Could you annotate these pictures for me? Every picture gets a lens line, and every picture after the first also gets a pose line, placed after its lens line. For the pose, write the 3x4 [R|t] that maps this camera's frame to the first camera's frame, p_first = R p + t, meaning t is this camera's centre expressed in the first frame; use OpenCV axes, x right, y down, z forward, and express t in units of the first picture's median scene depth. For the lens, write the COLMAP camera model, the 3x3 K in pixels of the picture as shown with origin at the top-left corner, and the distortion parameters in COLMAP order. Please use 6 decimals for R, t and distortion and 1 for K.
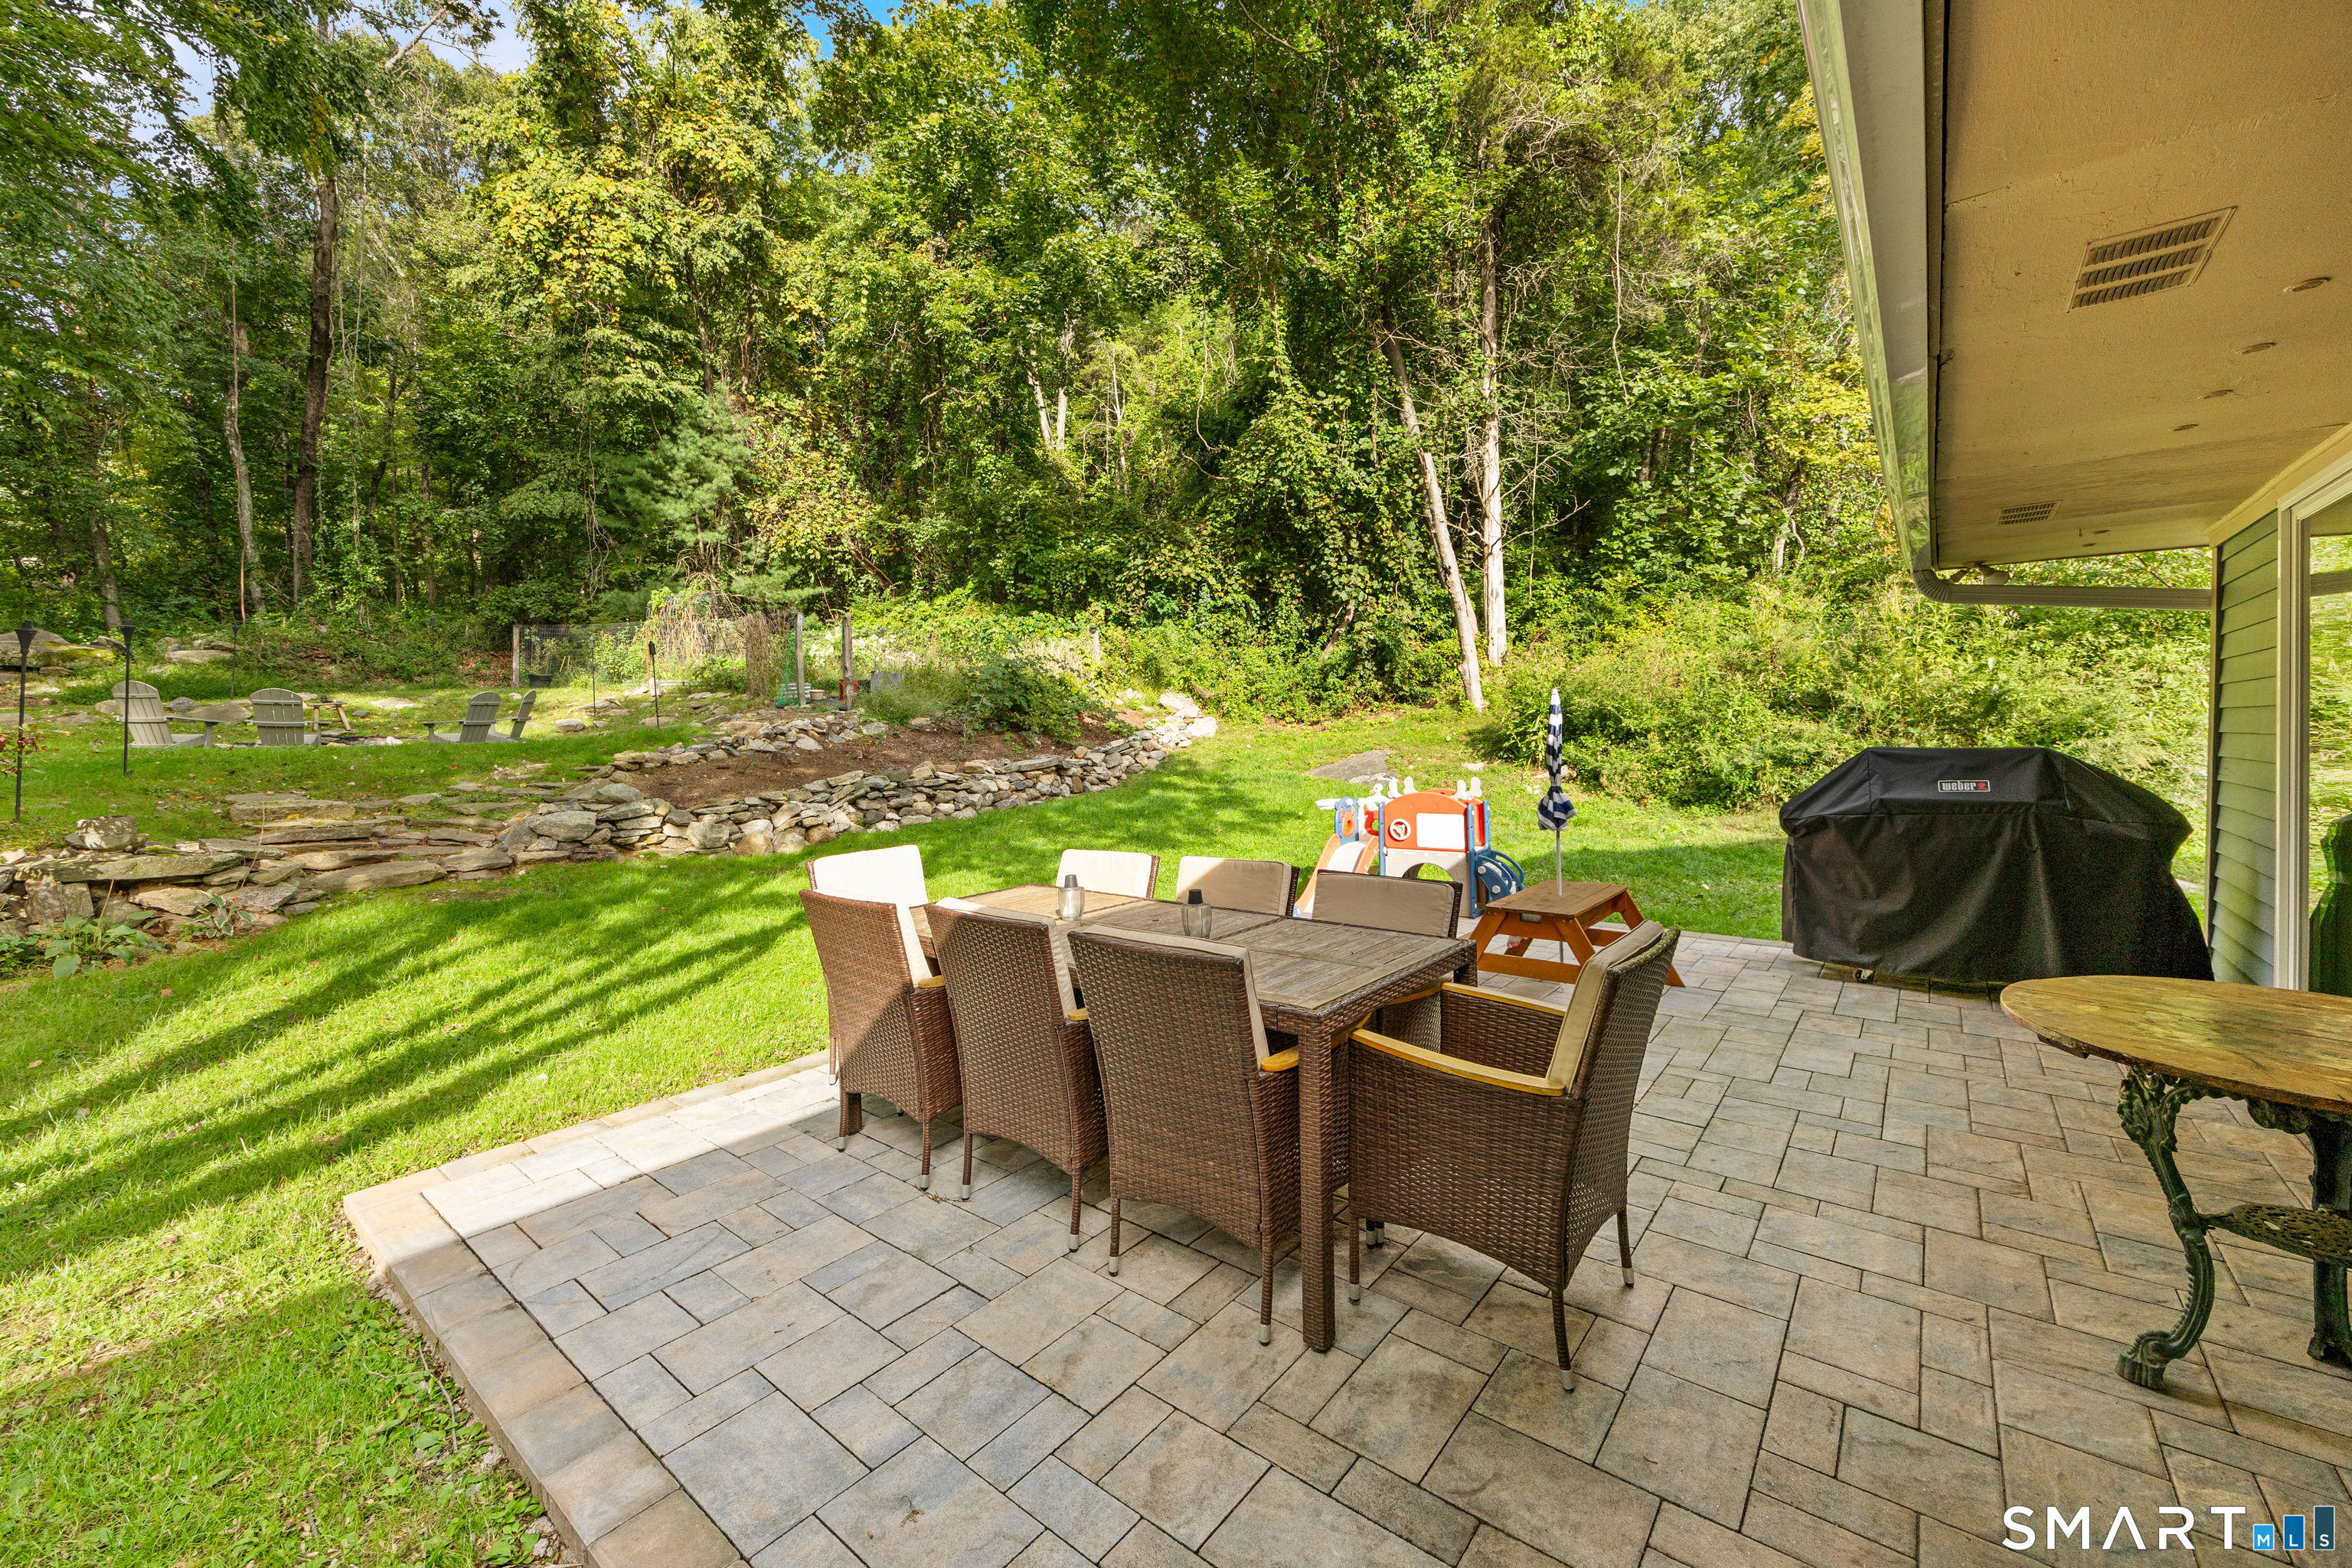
lens RADIAL K [[922.8, 0, 1162.8], [0, 922.8, 731.7], [0, 0, 1]] dist [-0.000025, 0.000248]
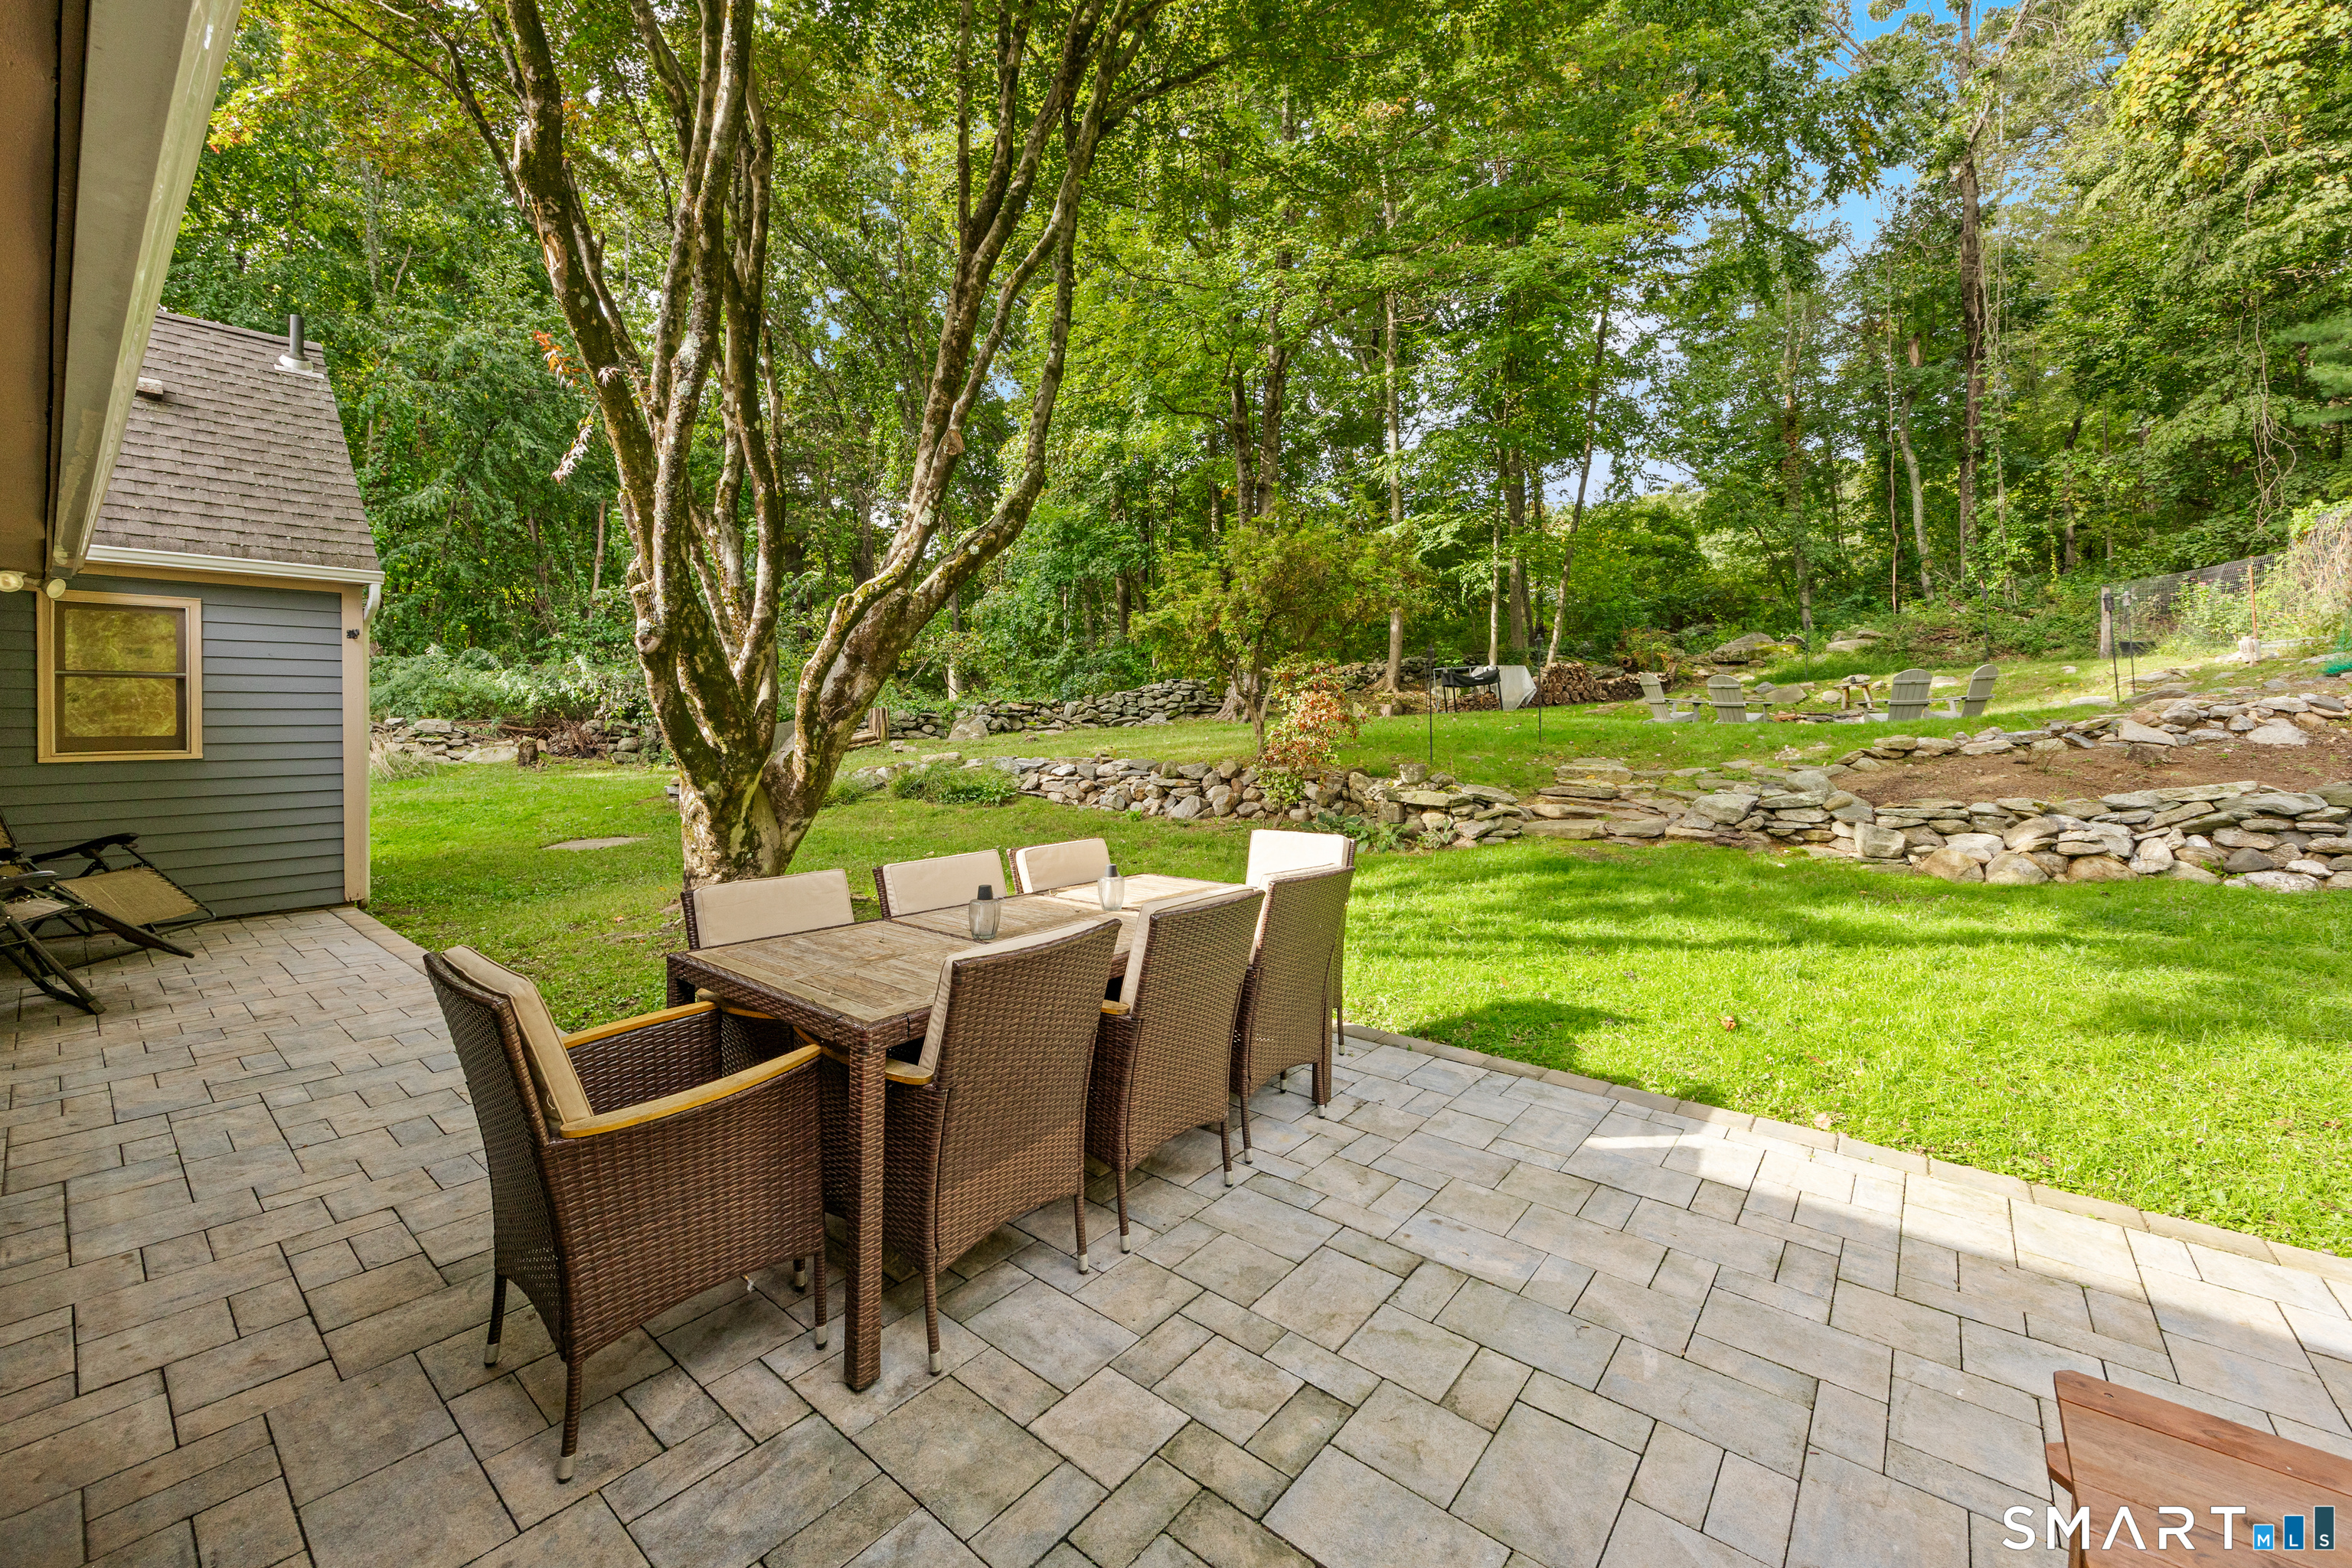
lens RADIAL K [[922.8, 0, 1191.2], [0, 922.8, 702.3], [0, 0, 1]] dist [-0.000025, 0.000248]
pose [[0.011821, -0.003568, -0.999924, 0.114297], [-0.001287, 0.999993, -0.003584, -0.002503], [0.999929, 0.001329, 0.011817, 0.135805]]
